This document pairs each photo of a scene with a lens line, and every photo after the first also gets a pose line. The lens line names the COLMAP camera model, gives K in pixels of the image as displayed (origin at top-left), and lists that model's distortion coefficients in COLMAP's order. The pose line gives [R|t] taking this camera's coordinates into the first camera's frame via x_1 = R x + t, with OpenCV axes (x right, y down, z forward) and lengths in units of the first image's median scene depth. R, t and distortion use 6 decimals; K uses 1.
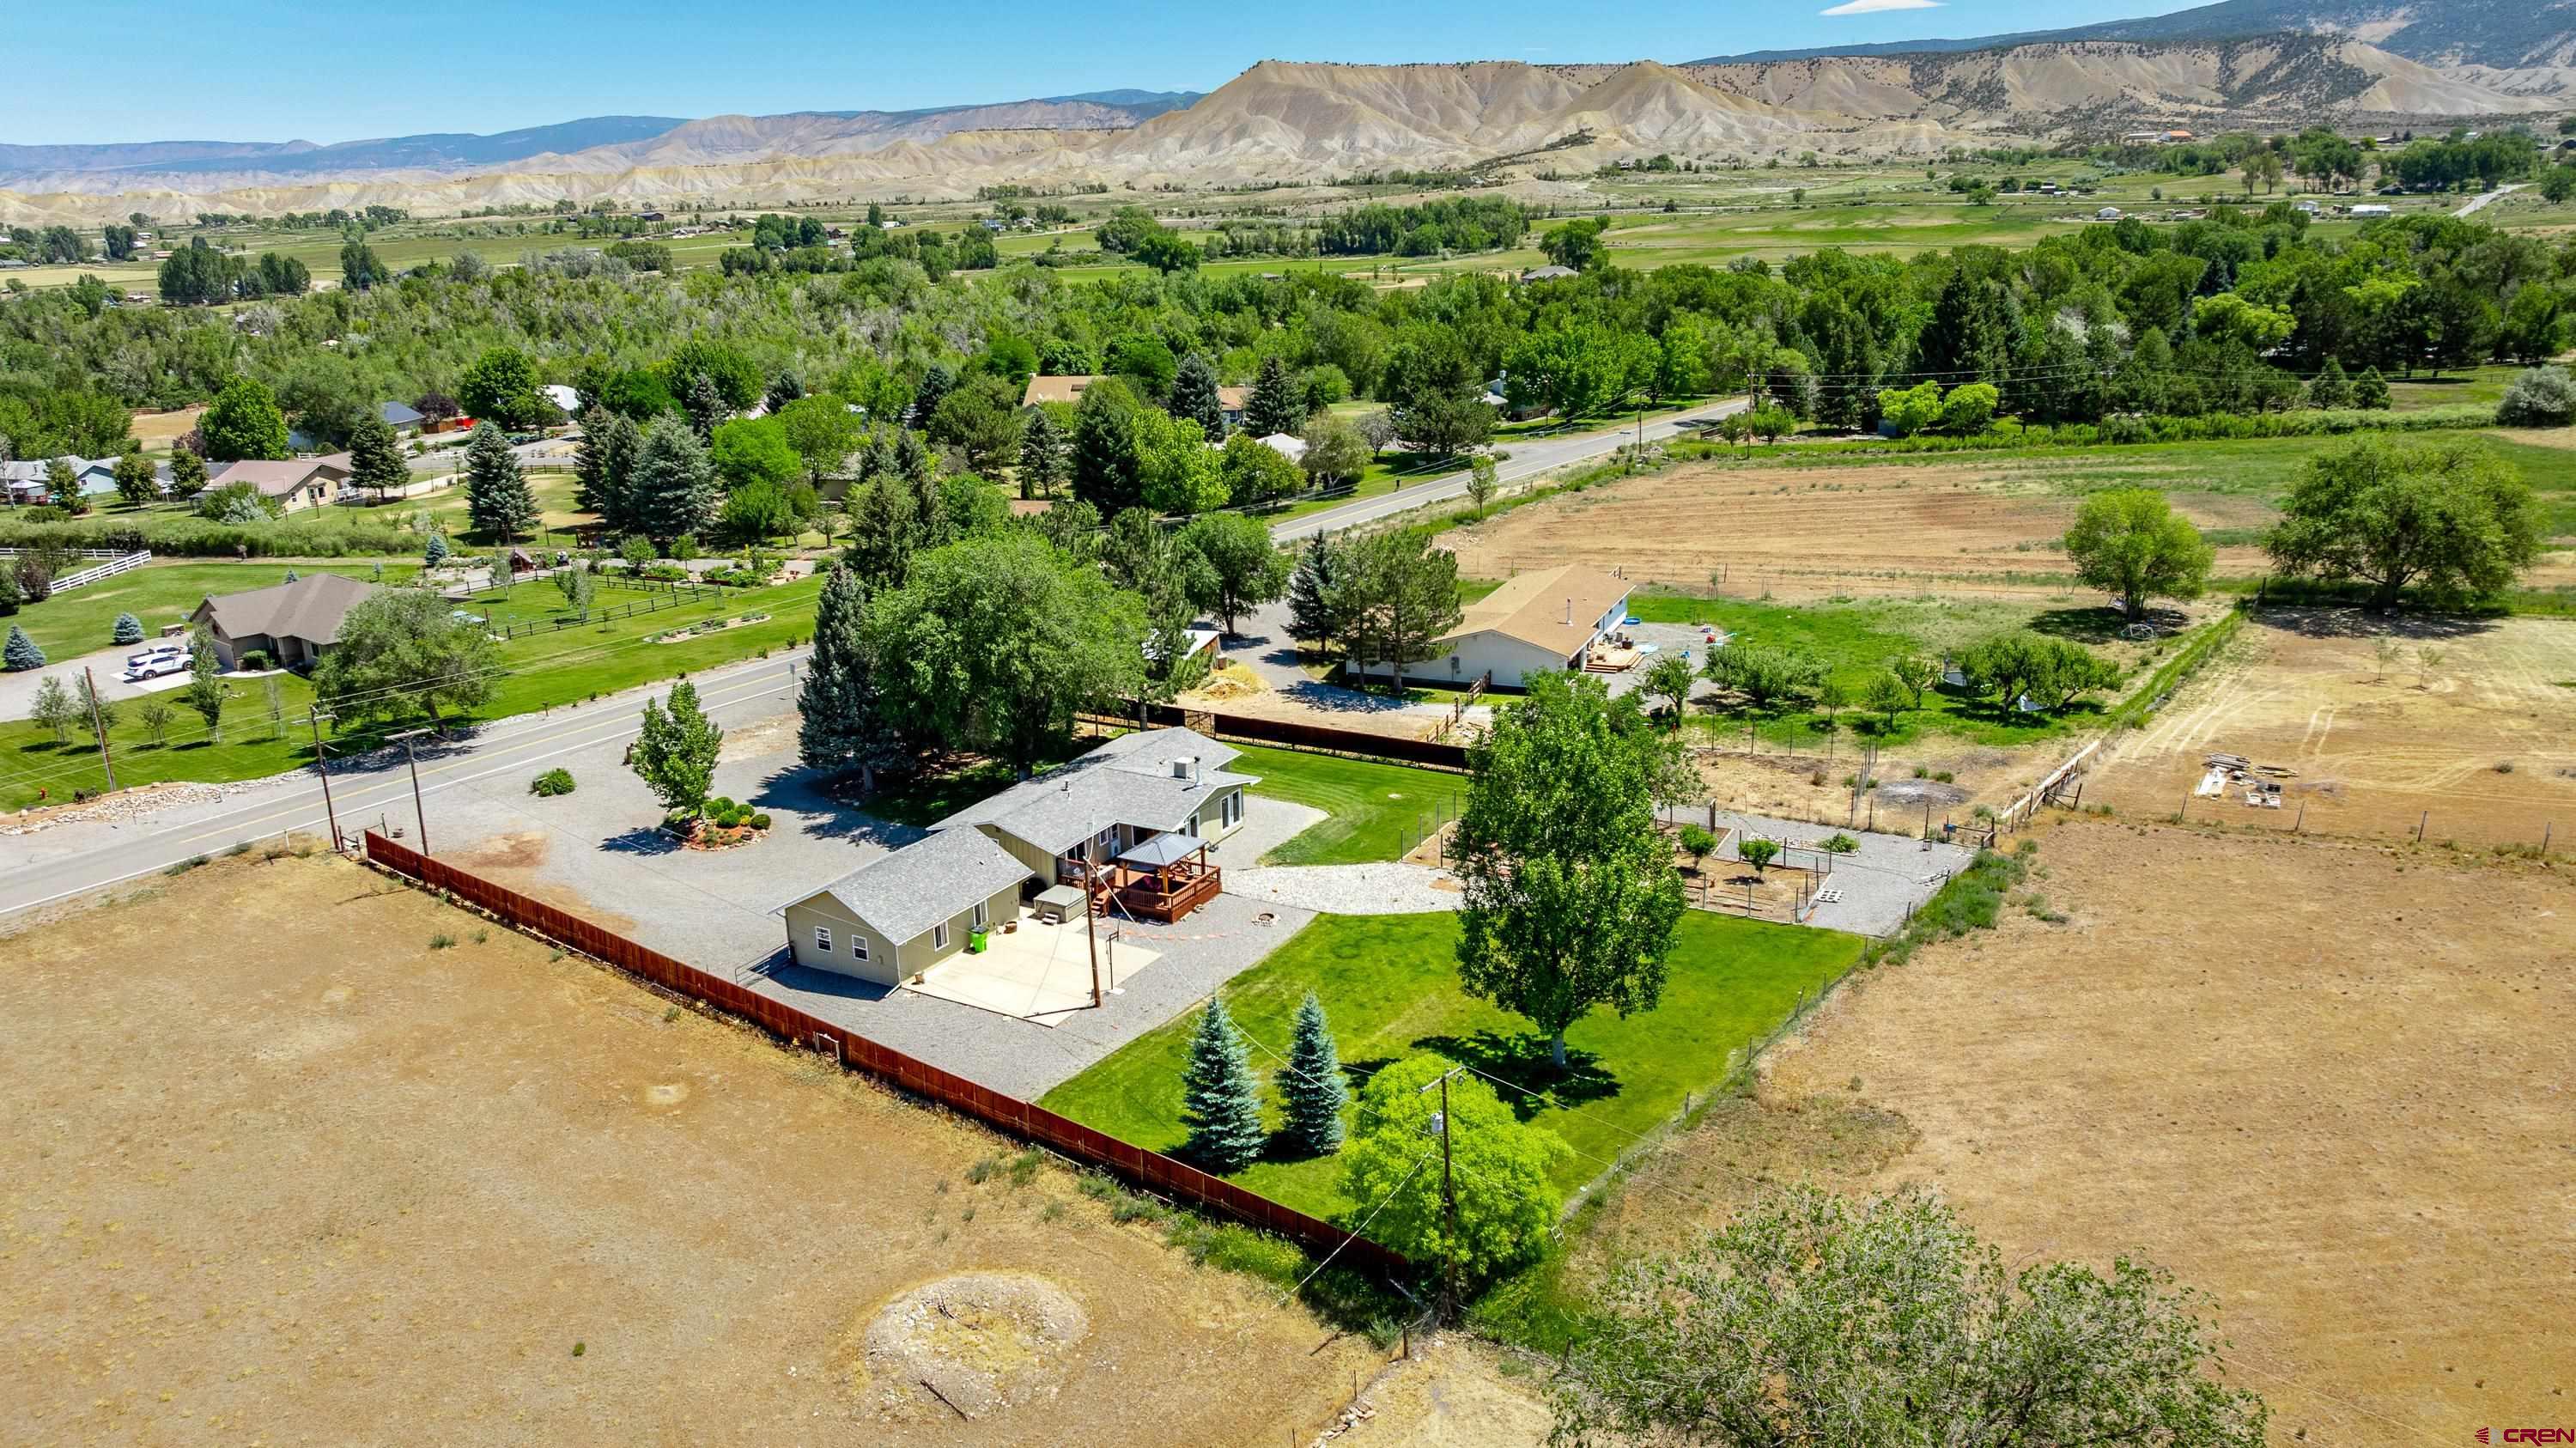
lens RADIAL K [[1818.3, 0, 1288.0], [0, 1818.3, 724.0], [0, 0, 1]] dist [-0.024737, 0.008453]
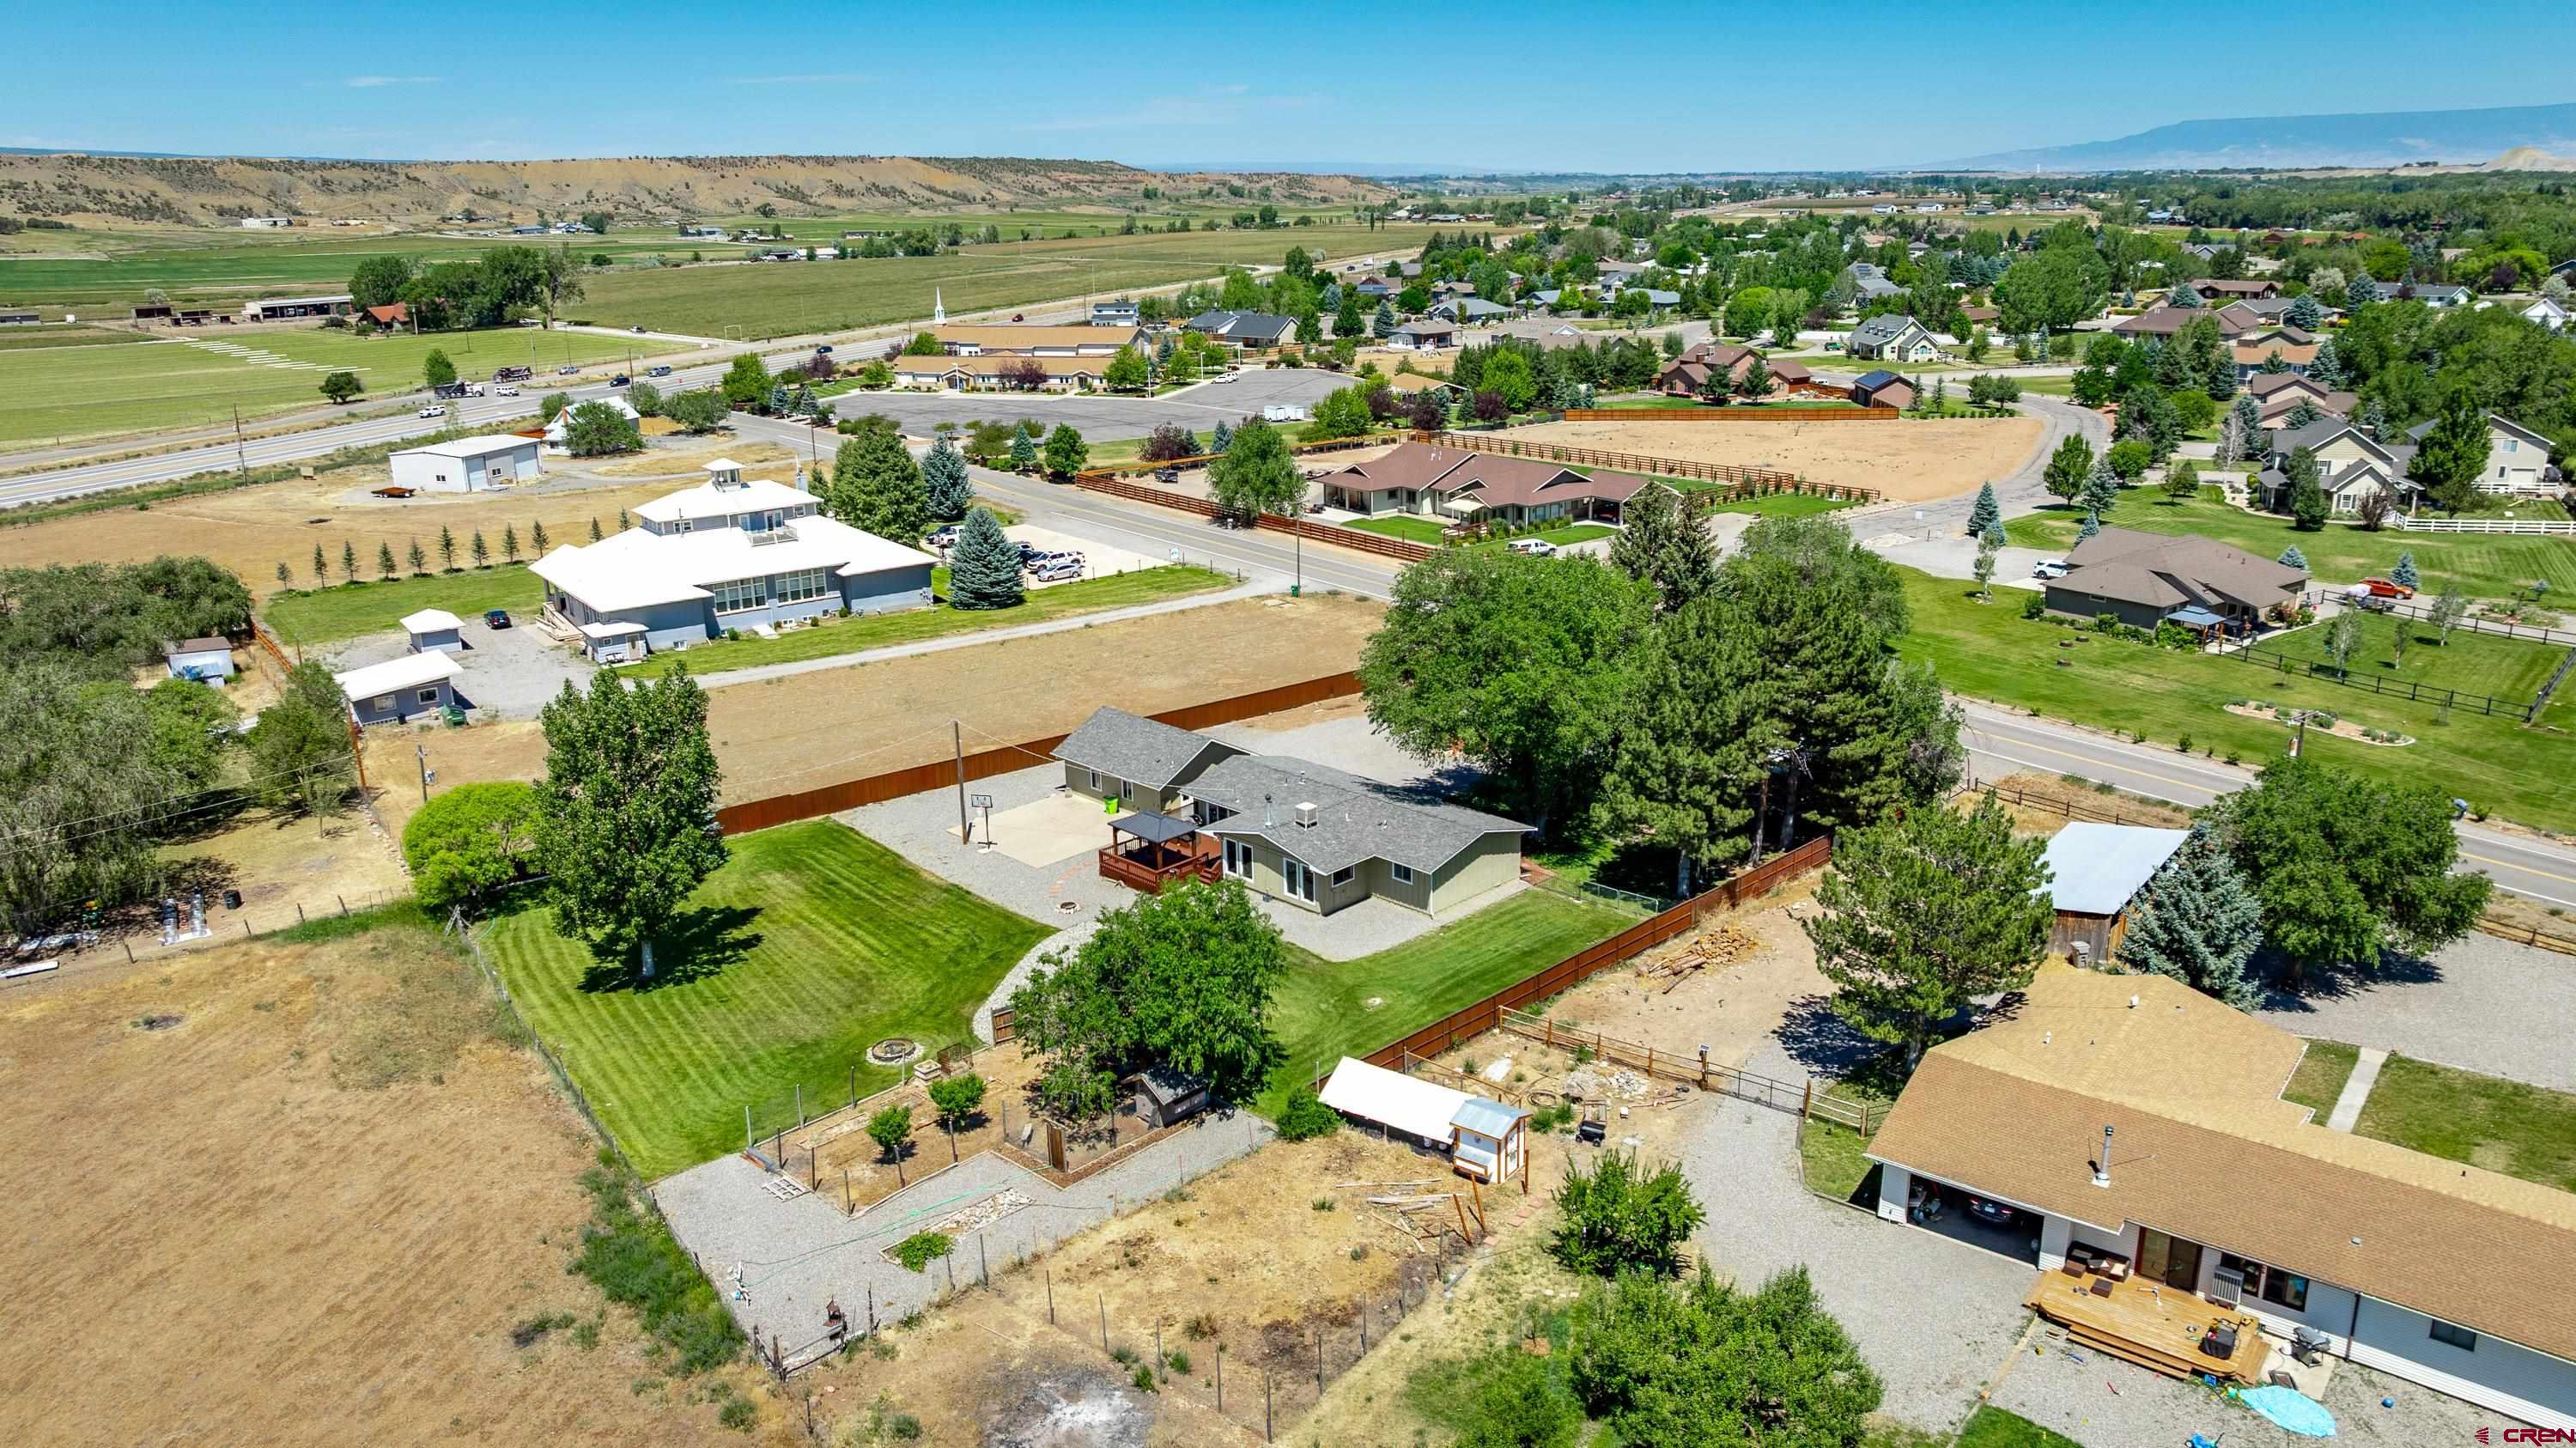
lens RADIAL K [[1818.3, 0, 1288.0], [0, 1818.3, 724.0], [0, 0, 1]] dist [-0.024737, 0.008453]
pose [[-0.270132, 0.313534, -0.910343, 0.295046], [-0.249596, 0.890368, 0.380718, -0.139955], [0.929909, 0.330063, -0.162260, 0.430243]]
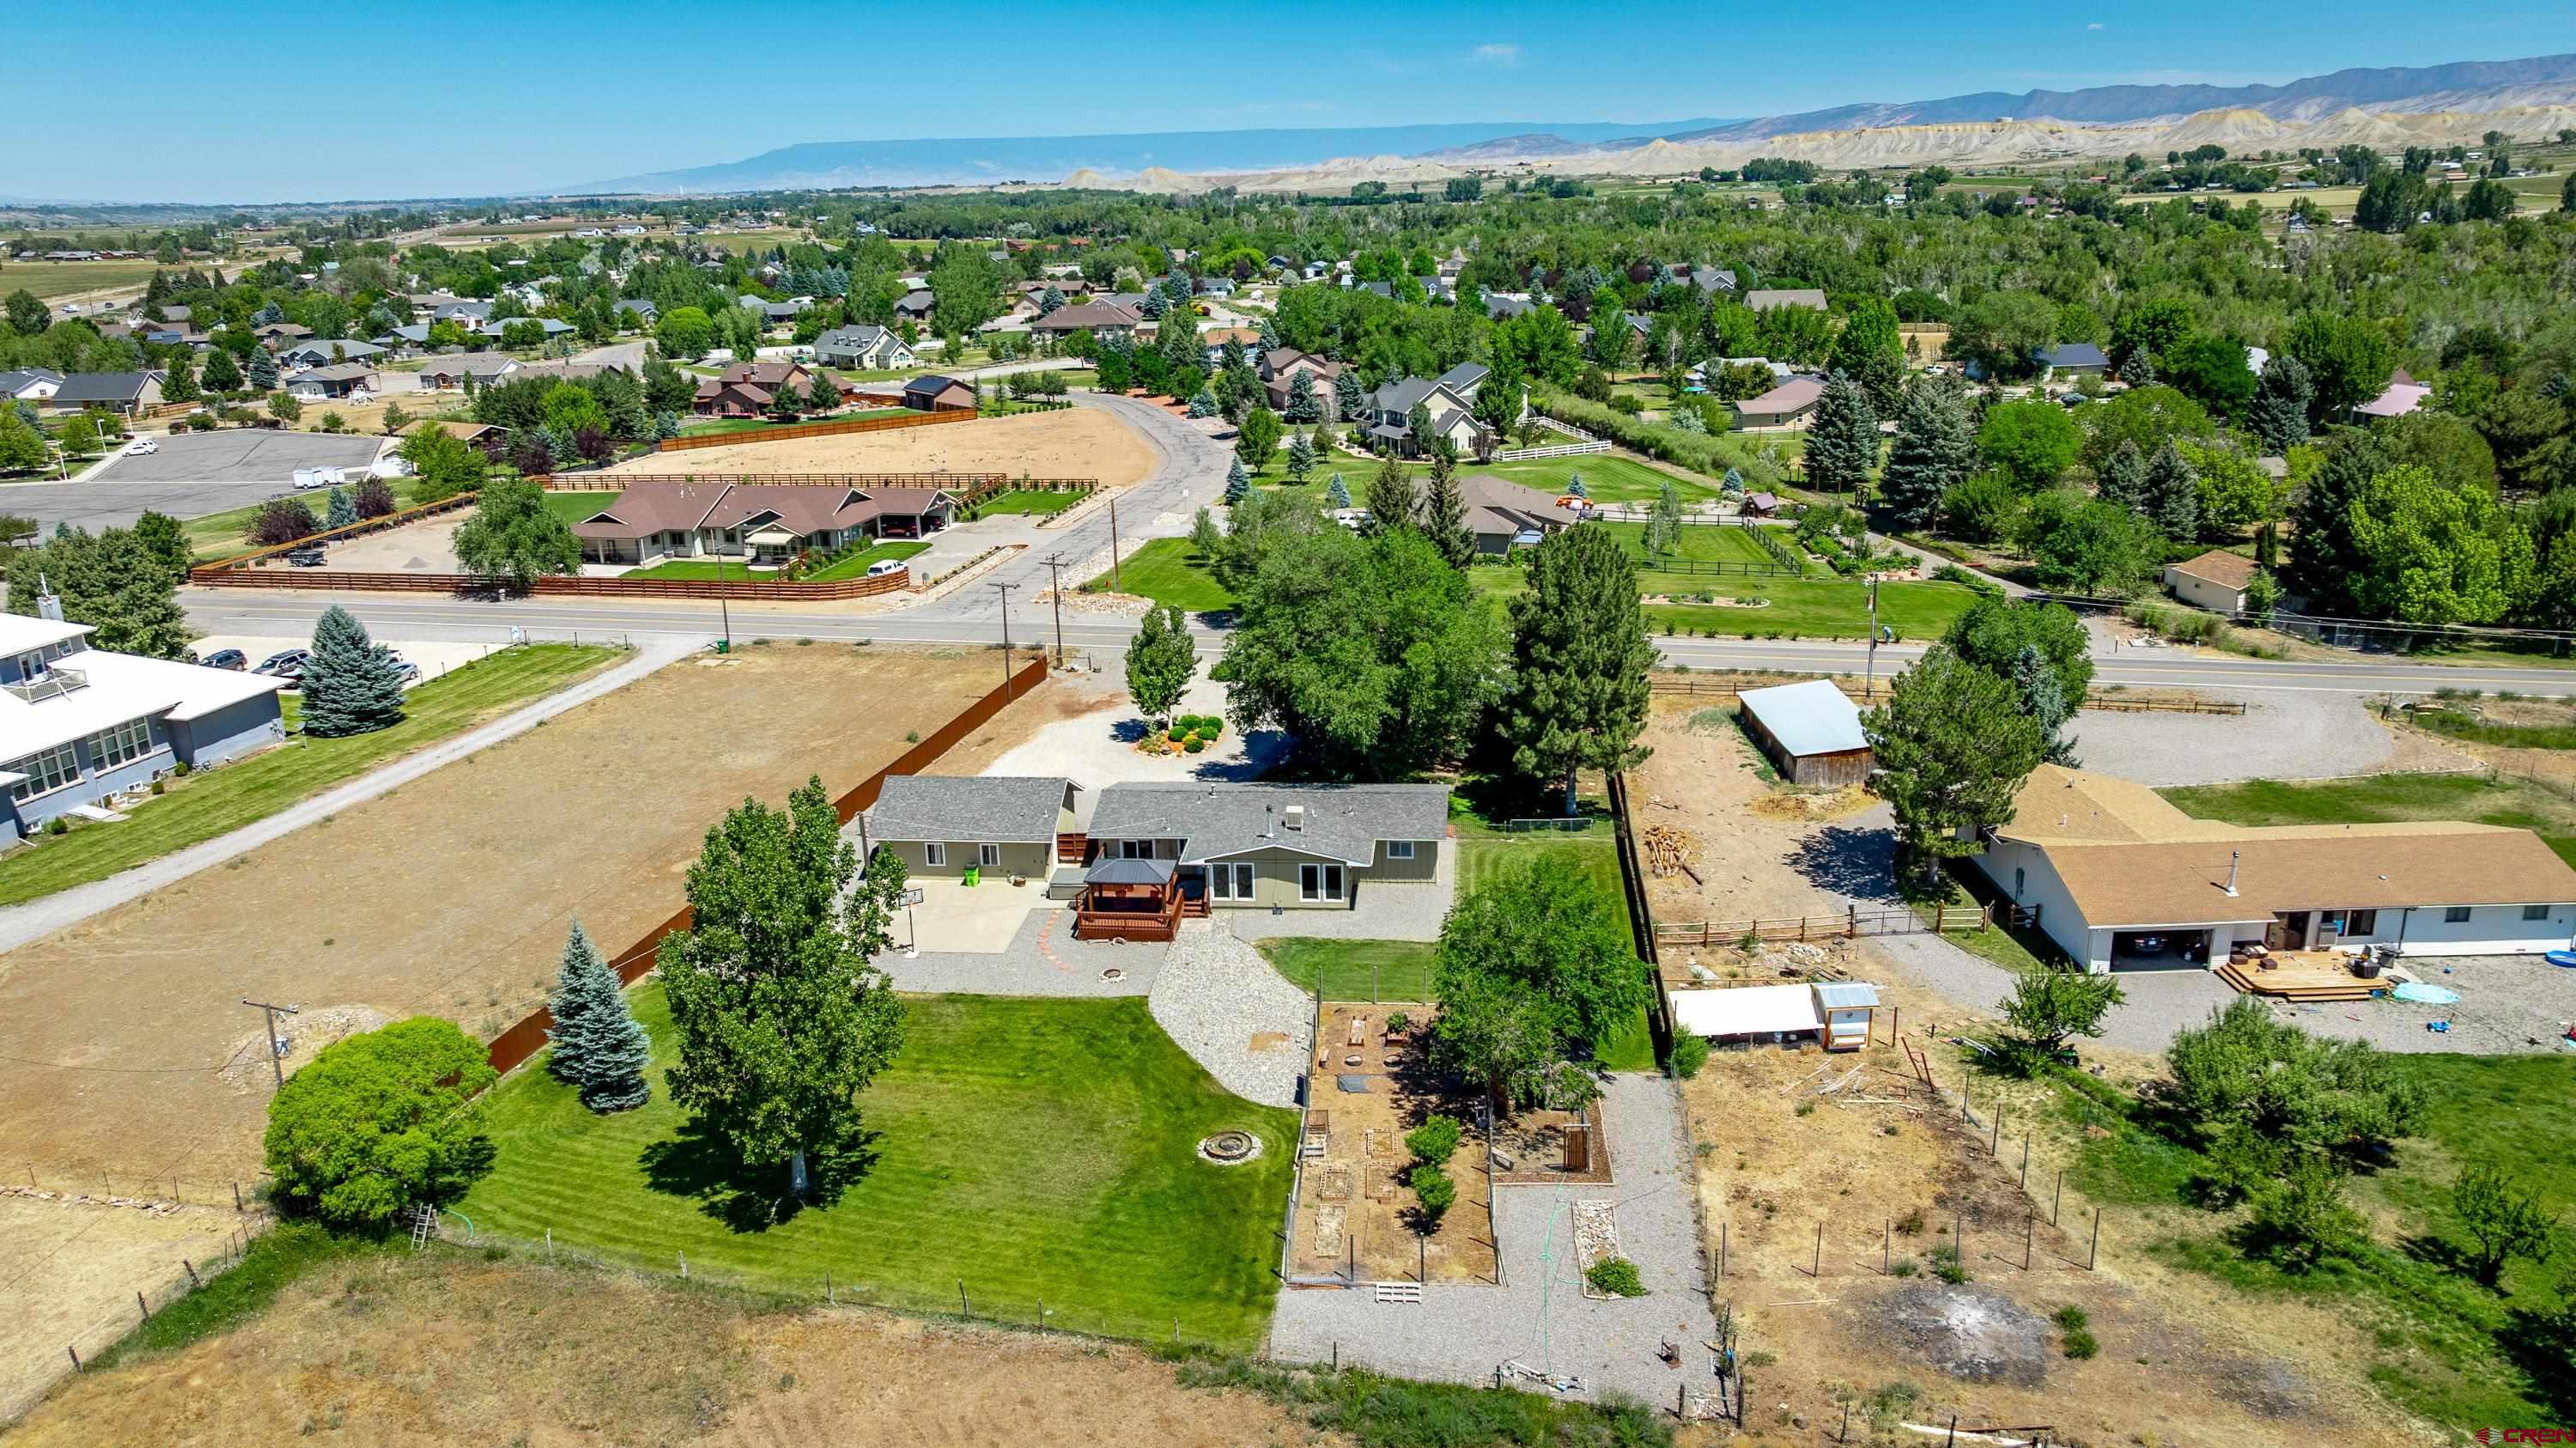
lens RADIAL K [[1818.3, 0, 1288.0], [0, 1818.3, 724.0], [0, 0, 1]] dist [-0.024737, 0.008453]
pose [[0.409029, 0.288074, -0.865857, 0.272339], [-0.251589, 0.947687, 0.196449, -0.075372], [0.877153, 0.137487, 0.460108, 0.219093]]
